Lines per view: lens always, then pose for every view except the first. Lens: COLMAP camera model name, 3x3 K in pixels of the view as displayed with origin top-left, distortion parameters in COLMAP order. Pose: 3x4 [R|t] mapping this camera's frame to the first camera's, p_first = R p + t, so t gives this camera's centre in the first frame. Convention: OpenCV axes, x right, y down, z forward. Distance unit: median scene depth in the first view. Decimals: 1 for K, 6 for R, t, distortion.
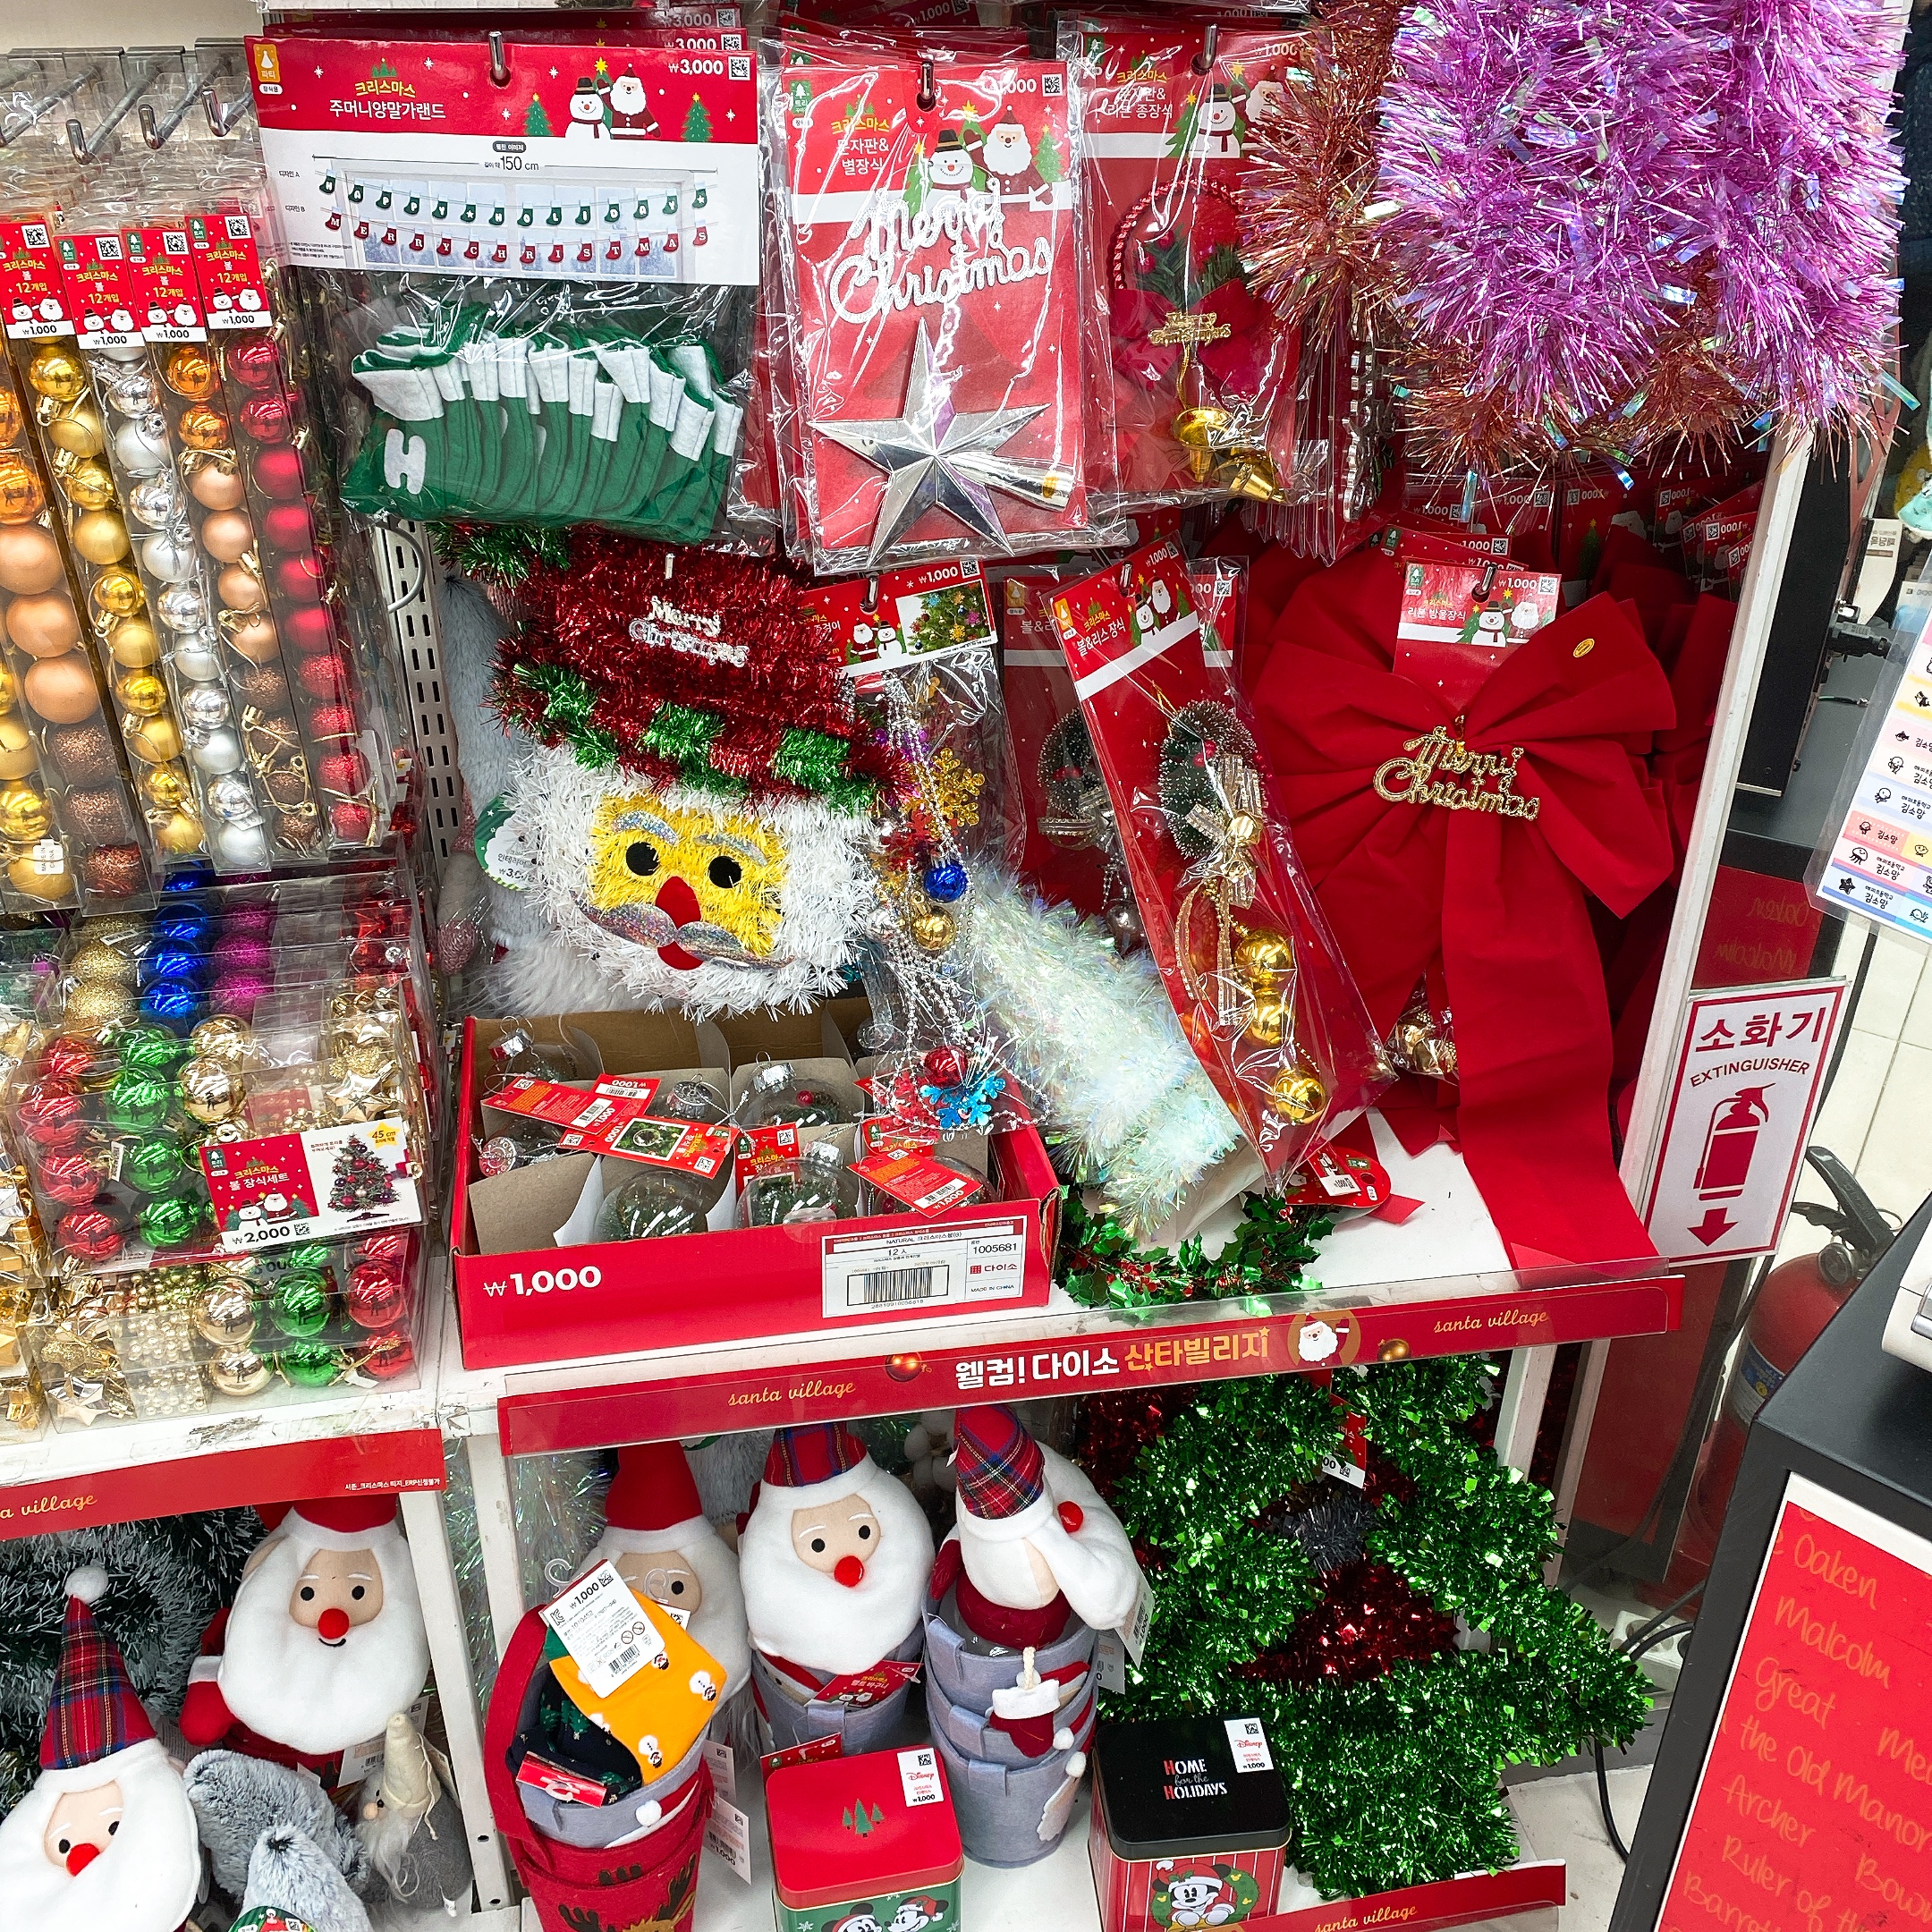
lens RADIAL K [[1968.9, 0, 966.5], [0, 1968.9, 957.4], [0, 0, 1]] dist [0.010205, 0.000000]
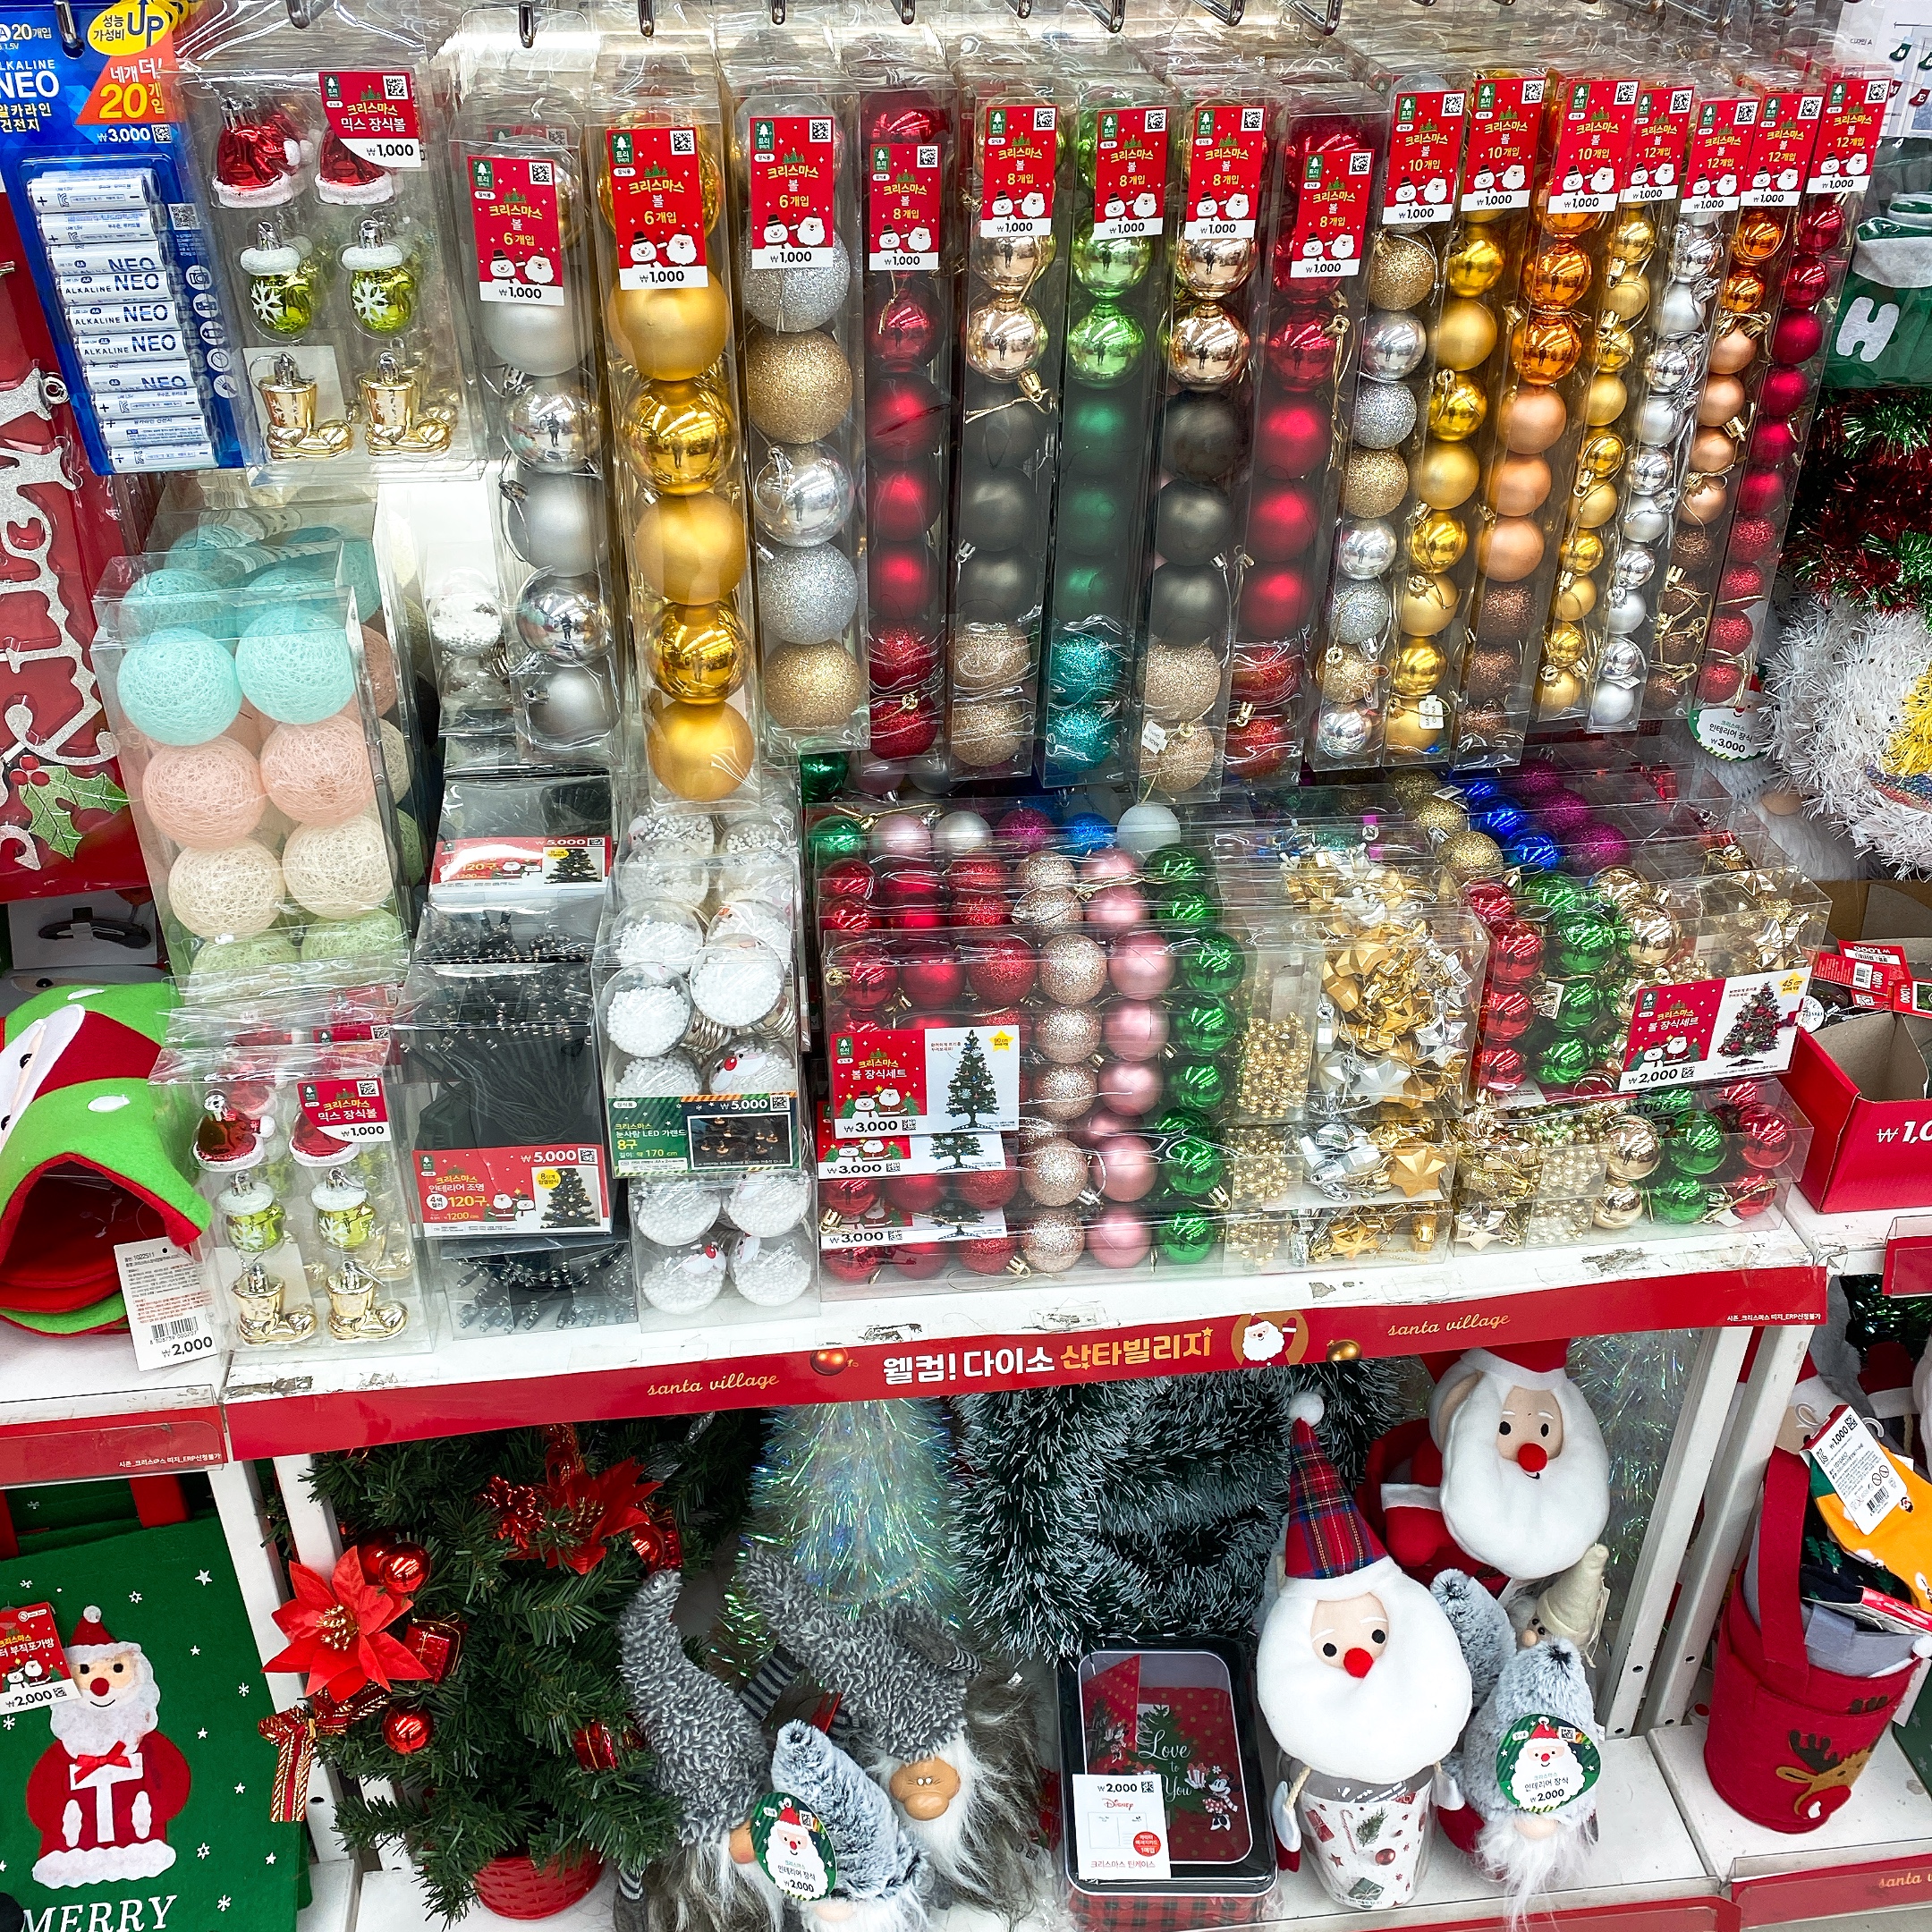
lens RADIAL K [[1968.9, 0, 969.9], [0, 1968.9, 970.0], [0, 0, 1]] dist [0.010205, 0.000000]
pose [[0.998128, 0.026615, -0.055062, -0.665641], [-0.024757, 0.999110, 0.034149, 0.057462], [0.055922, -0.032722, 0.997899, -0.065617]]
